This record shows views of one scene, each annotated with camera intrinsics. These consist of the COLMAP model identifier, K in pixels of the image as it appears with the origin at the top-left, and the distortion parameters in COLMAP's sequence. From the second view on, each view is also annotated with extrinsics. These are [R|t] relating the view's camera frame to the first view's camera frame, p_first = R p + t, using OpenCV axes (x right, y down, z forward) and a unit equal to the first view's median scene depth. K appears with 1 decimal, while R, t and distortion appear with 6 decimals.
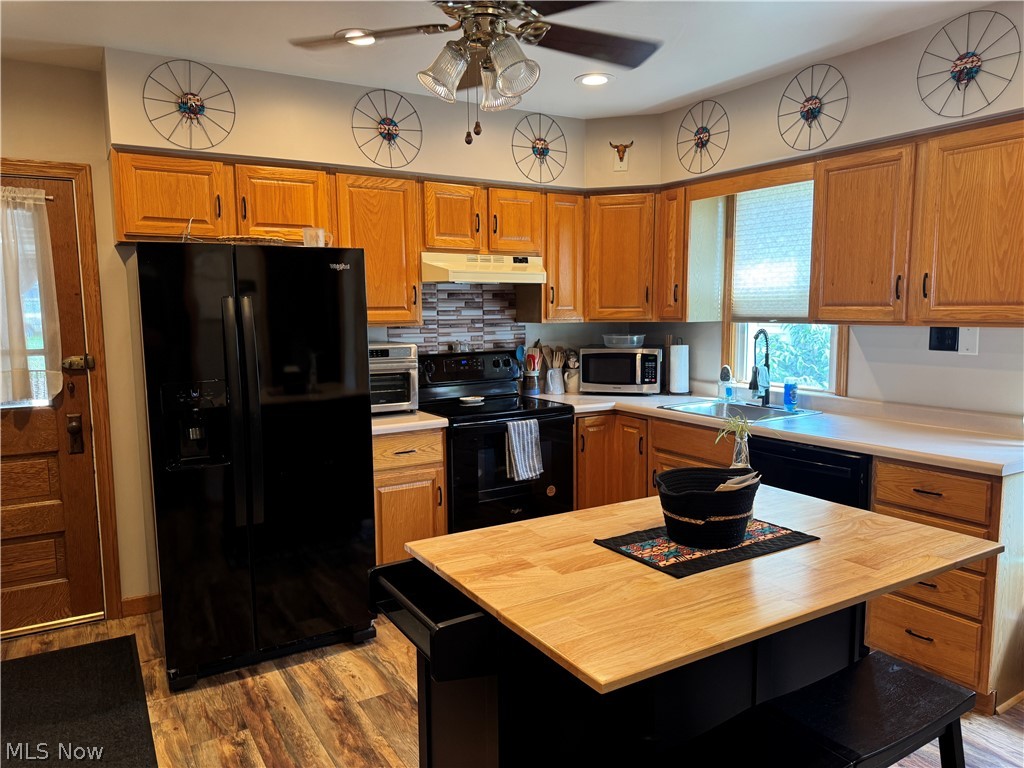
lens RADIAL K [[713.3, 0, 514.5], [0, 713.3, 387.2], [0, 0, 1]] dist [0.084122, -0.120053]
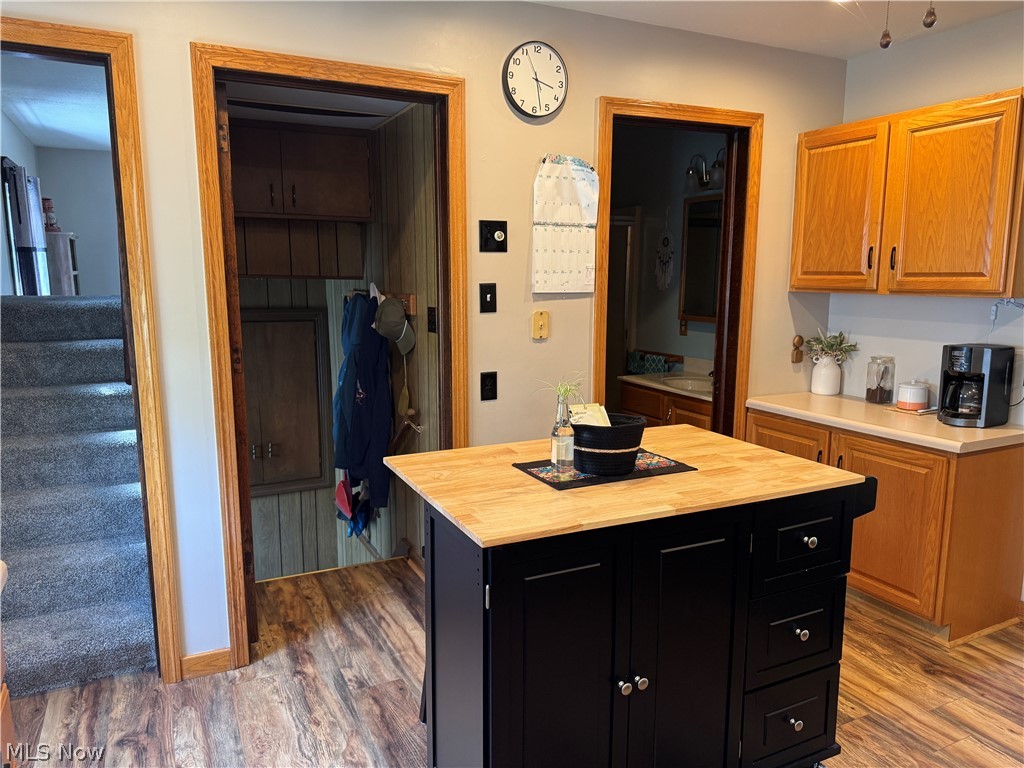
lens RADIAL K [[713.9, 0, 509.9], [0, 713.9, 387.5], [0, 0, 1]] dist [0.106635, -0.159419]
pose [[-0.995479, -0.001233, 0.094973, 0.177050], [0.023991, 0.964230, 0.263980, -0.139757], [-0.091902, 0.265065, -0.959841, 1.231116]]
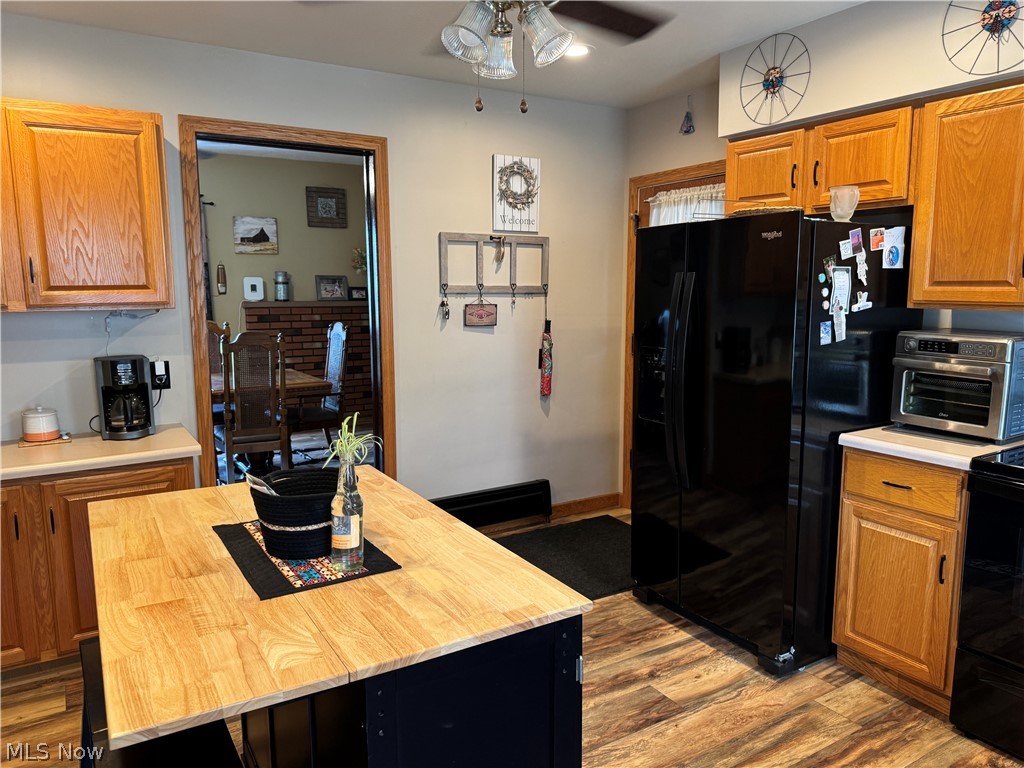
lens RADIAL K [[713.9, 0, 509.9], [0, 713.9, 387.5], [0, 0, 1]] dist [0.106635, -0.159419]
pose [[0.012676, 0.154462, -0.987917, 0.654518], [-0.110671, 0.982143, 0.152139, -0.087592], [0.993776, 0.107405, 0.029544, 0.695088]]
